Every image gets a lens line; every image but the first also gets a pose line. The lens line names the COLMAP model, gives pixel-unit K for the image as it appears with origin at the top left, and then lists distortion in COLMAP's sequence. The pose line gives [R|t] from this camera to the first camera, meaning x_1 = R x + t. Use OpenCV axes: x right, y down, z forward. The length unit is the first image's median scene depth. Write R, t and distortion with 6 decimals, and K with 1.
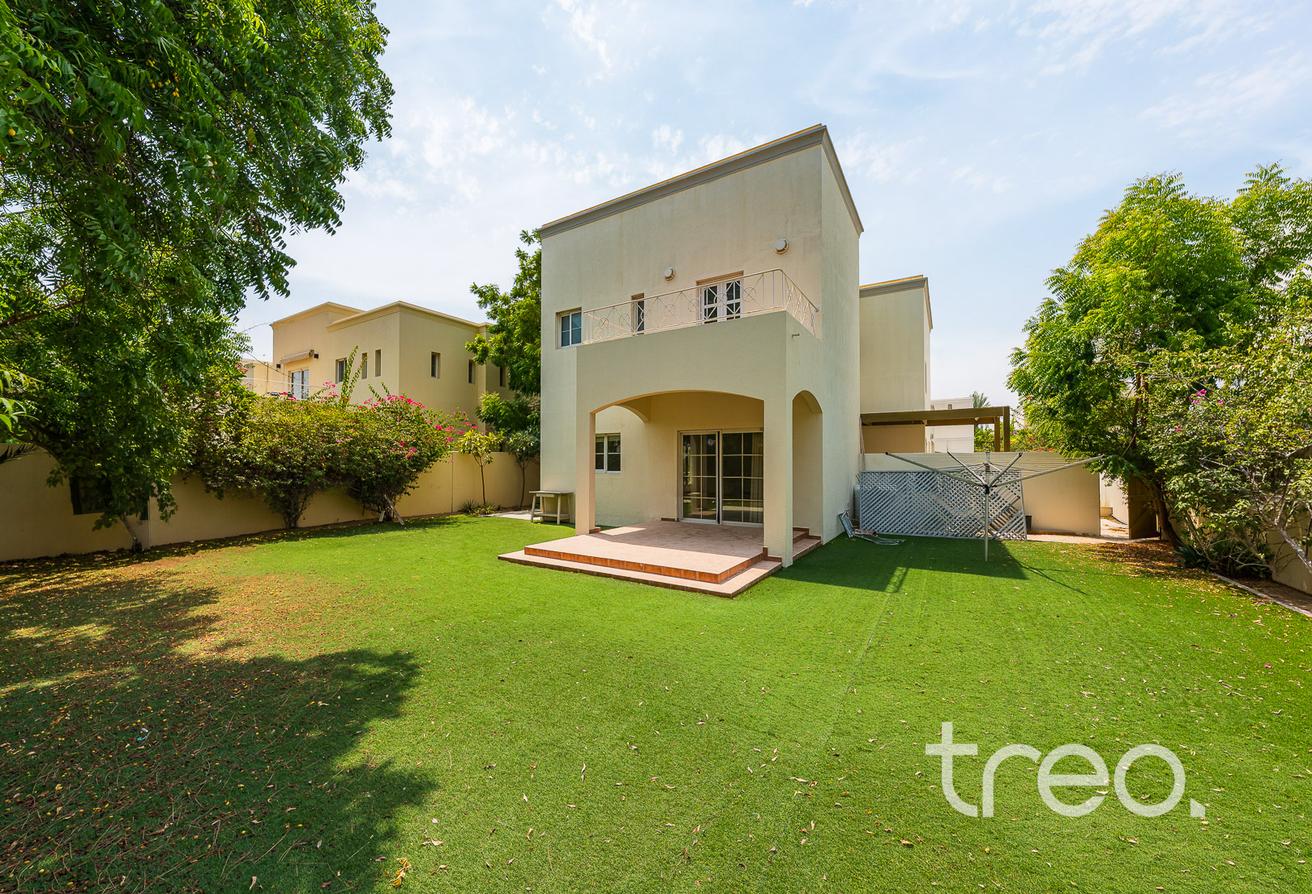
lens RADIAL K [[467.2, 0, 658.3], [0, 467.2, 454.1], [0, 0, 1]] dist [-0.002880, -0.000068]
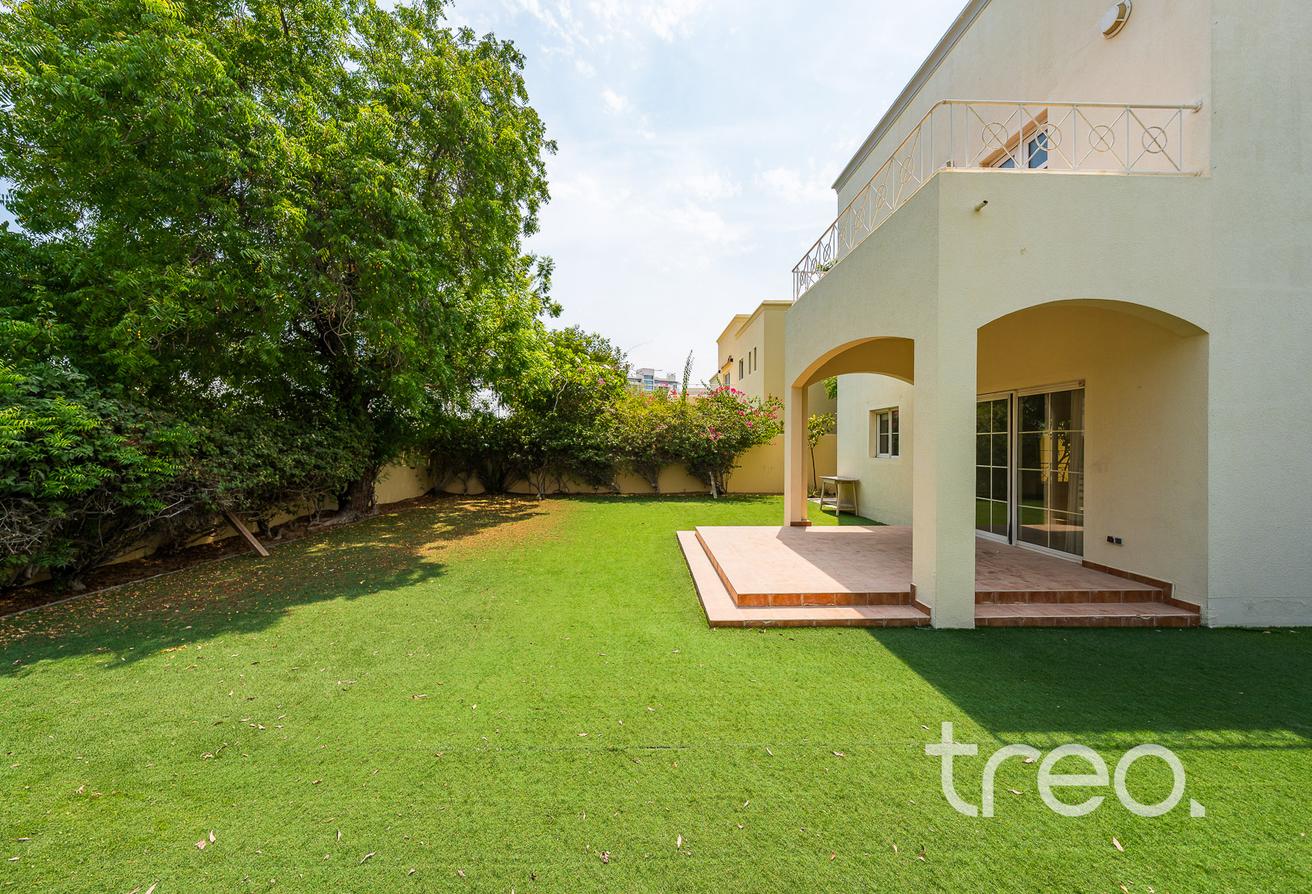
lens RADIAL K [[462.3, 0, 656.0], [0, 462.3, 447.0], [0, 0, 1]] dist [-0.002161, 0.000000]
pose [[0.560281, 0.005800, -0.828283, 0.367254], [0.010448, 0.999846, 0.014069, 0.008032], [0.828237, -0.016536, 0.560134, 0.272431]]
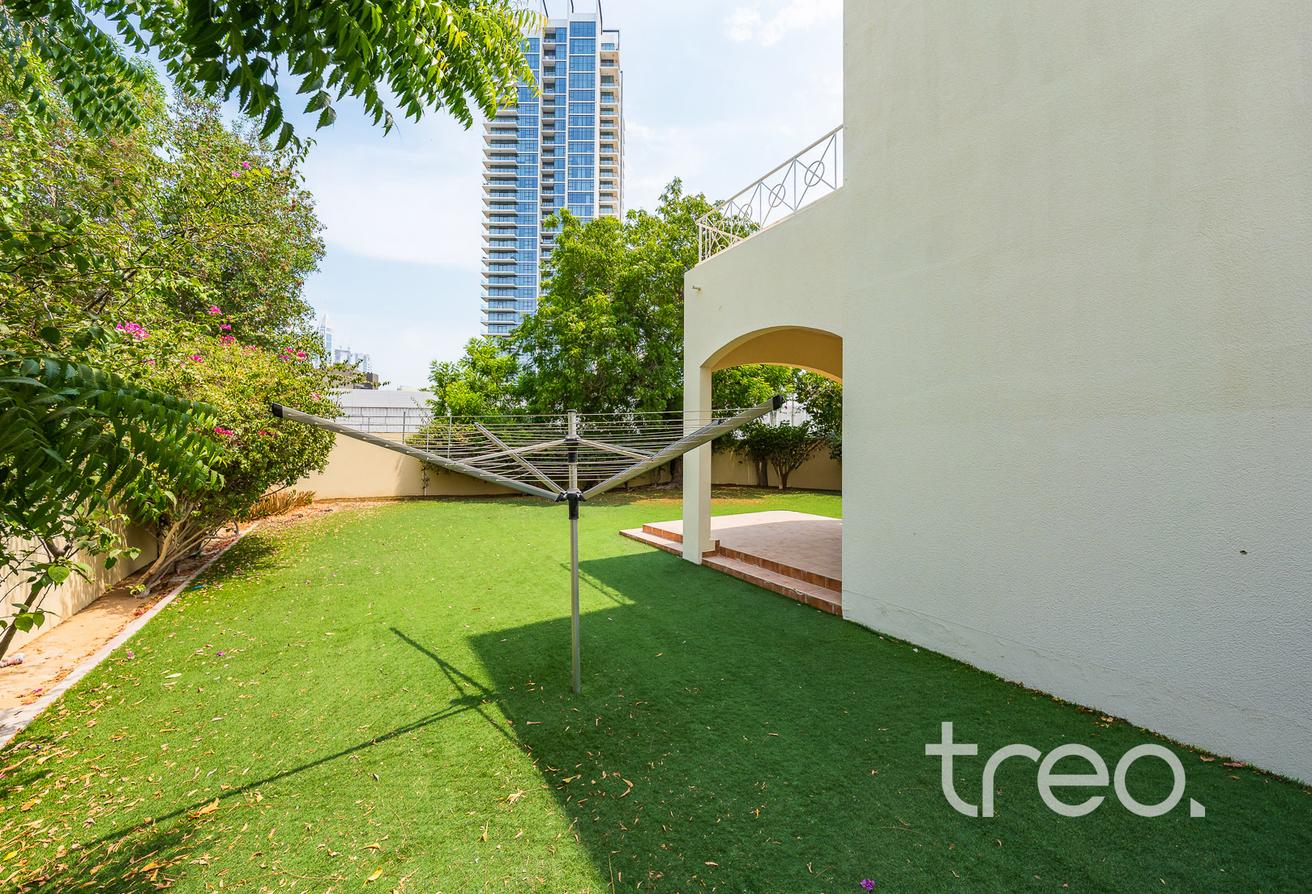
lens RADIAL K [[462.3, 0, 656.0], [0, 462.3, 447.0], [0, 0, 1]] dist [-0.002161, 0.000000]
pose [[-0.421766, -0.002226, -0.906702, 0.752243], [0.002495, 0.999990, -0.003616, 0.021275], [0.906701, -0.003787, -0.421757, 0.906545]]
